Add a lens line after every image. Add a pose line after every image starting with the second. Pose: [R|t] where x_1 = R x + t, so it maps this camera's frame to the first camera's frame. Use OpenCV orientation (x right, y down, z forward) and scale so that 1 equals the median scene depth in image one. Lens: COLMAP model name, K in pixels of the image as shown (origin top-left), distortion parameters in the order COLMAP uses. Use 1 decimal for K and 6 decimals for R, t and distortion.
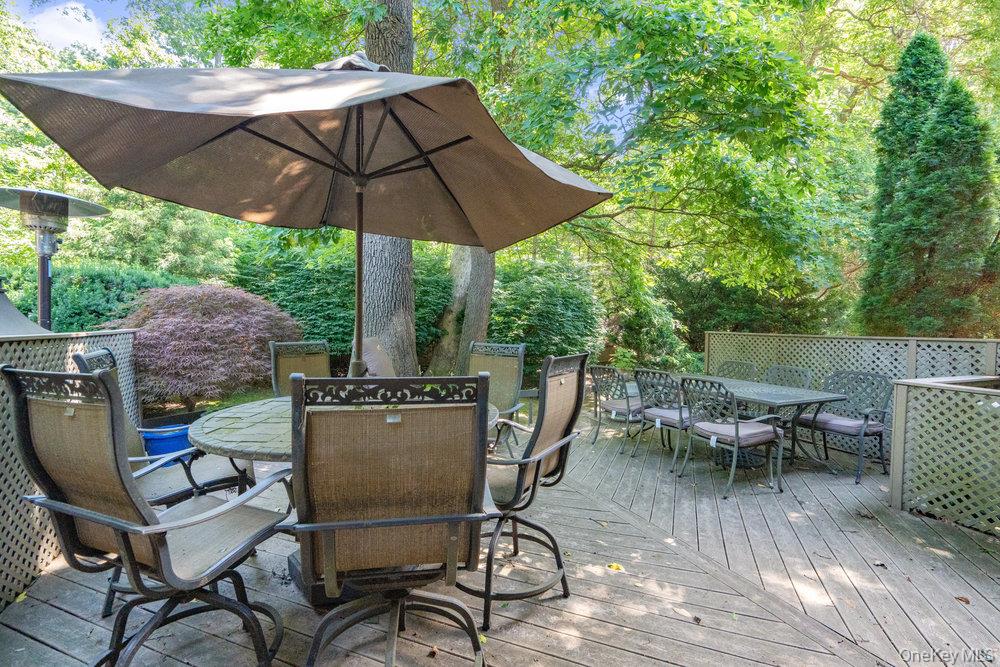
lens RADIAL K [[456.2, 0, 502.6], [0, 456.2, 327.6], [0, 0, 1]] dist [-0.002097, 0.000219]
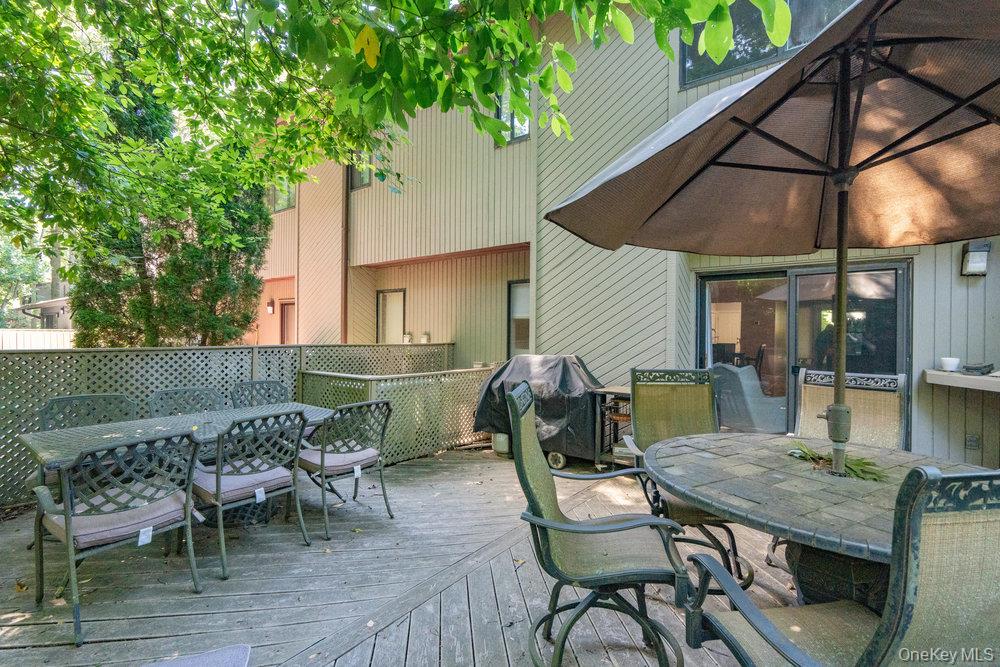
lens RADIAL K [[456.2, 0, 502.6], [0, 456.2, 327.6], [0, 0, 1]] dist [-0.002097, 0.000219]
pose [[-0.487474, -0.008294, 0.873098, -0.342644], [-0.008982, 0.999950, 0.004484, -0.029687], [-0.873091, -0.005656, -0.487524, 0.902050]]
